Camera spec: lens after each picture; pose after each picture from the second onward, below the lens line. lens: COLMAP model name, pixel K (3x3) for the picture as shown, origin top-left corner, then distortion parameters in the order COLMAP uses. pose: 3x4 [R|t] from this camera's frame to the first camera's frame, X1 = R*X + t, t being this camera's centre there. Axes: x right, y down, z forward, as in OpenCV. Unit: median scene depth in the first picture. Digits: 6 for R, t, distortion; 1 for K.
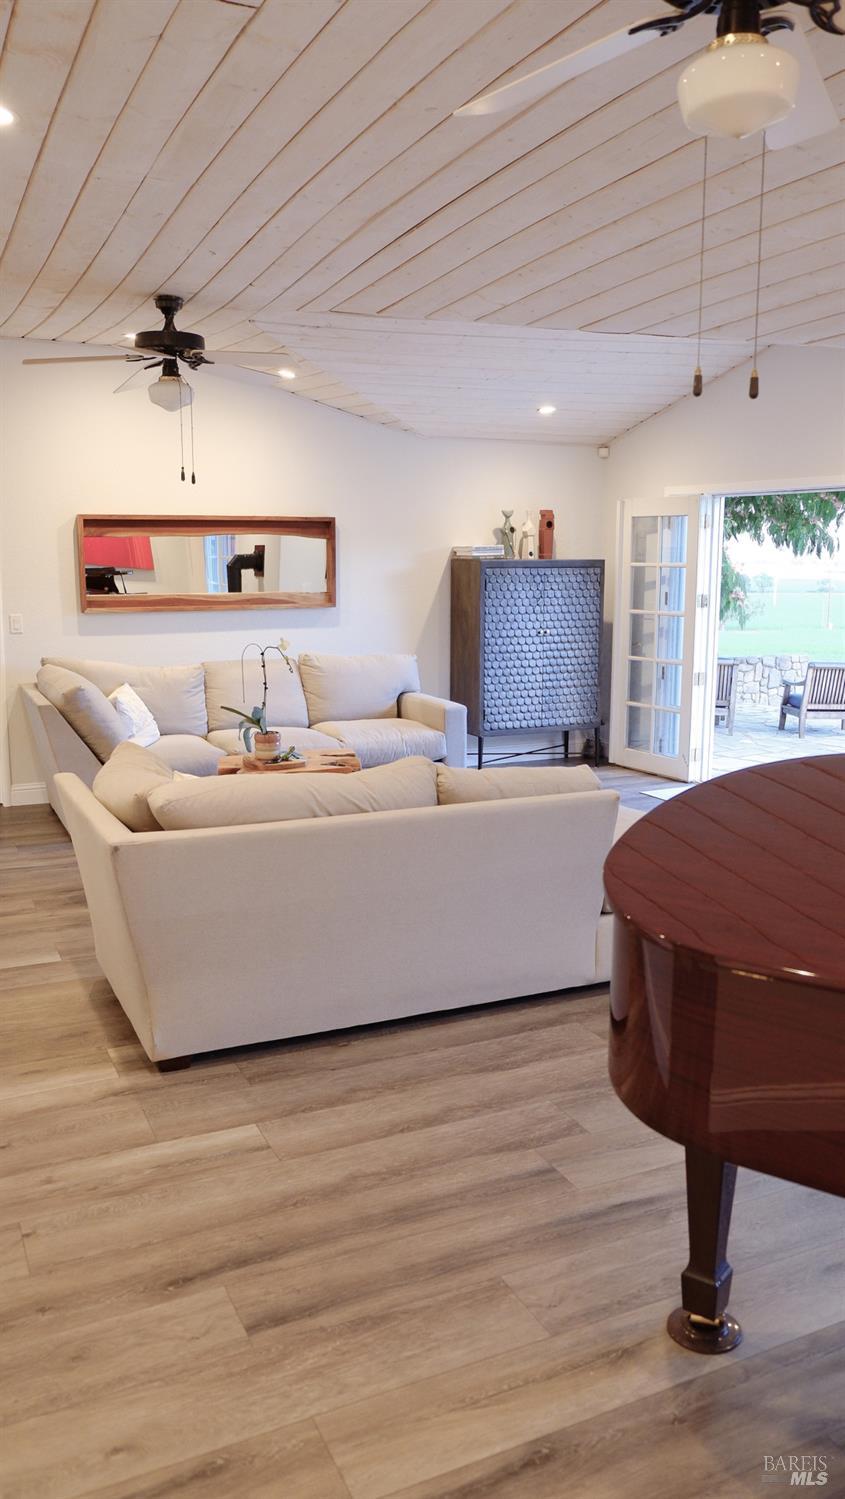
lens RADIAL K [[1162.2, 0, 422.5], [0, 1162.2, 749.5], [0, 0, 1]] dist [-0.053735, 0.084265]
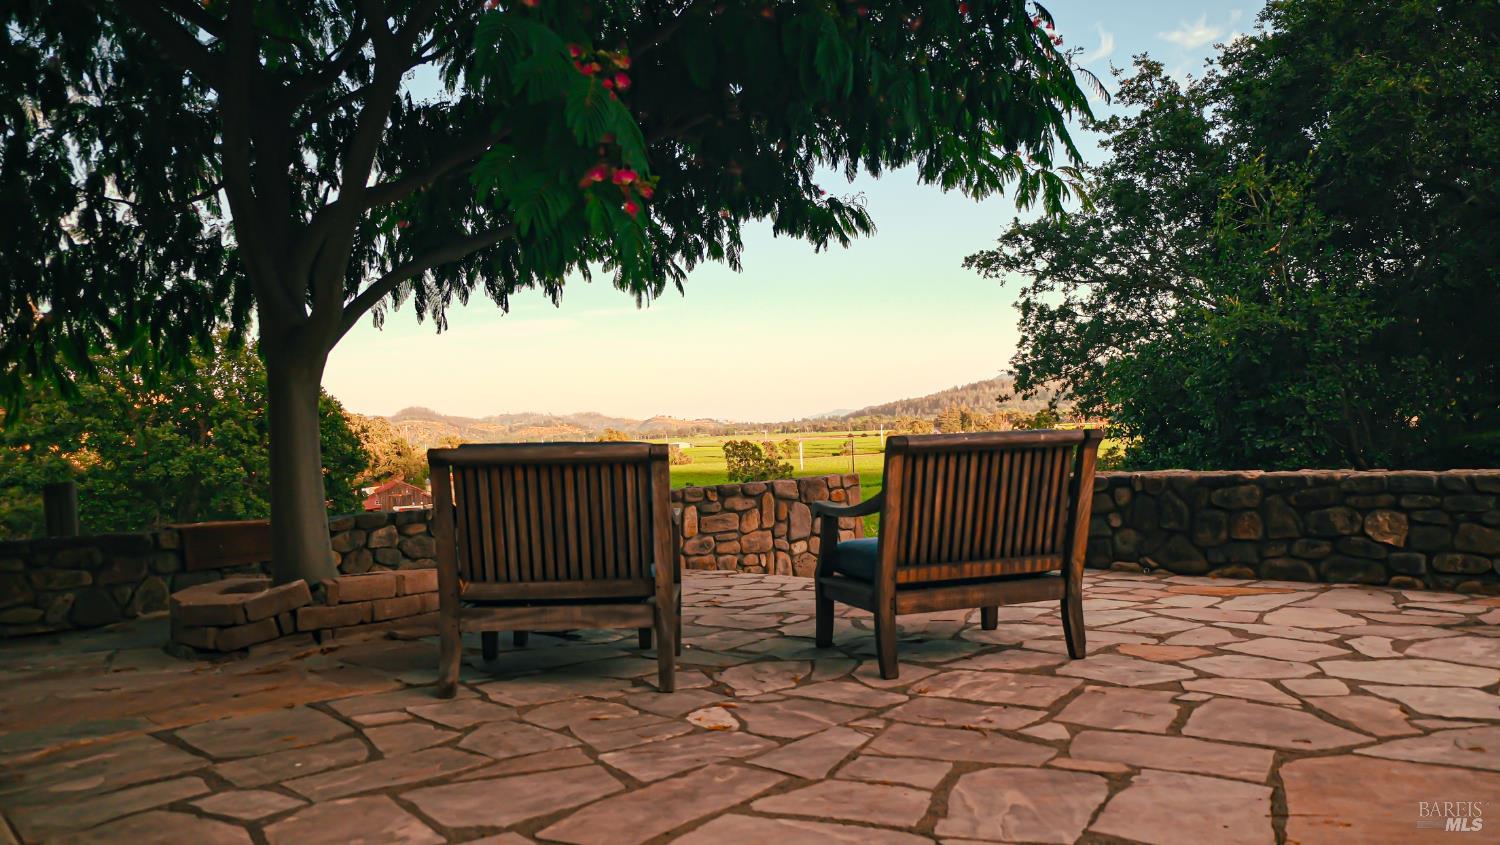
lens RADIAL K [[1163.0, 0, 750.0], [0, 1163.0, 422.5], [0, 0, 1]] dist [-0.053735, 0.084265]
pose [[0.967328, -0.051343, 0.248277, 0.208749], [0.094245, 0.981925, -0.164136, -0.029221], [-0.235362, 0.182172, 0.954682, 0.671442]]
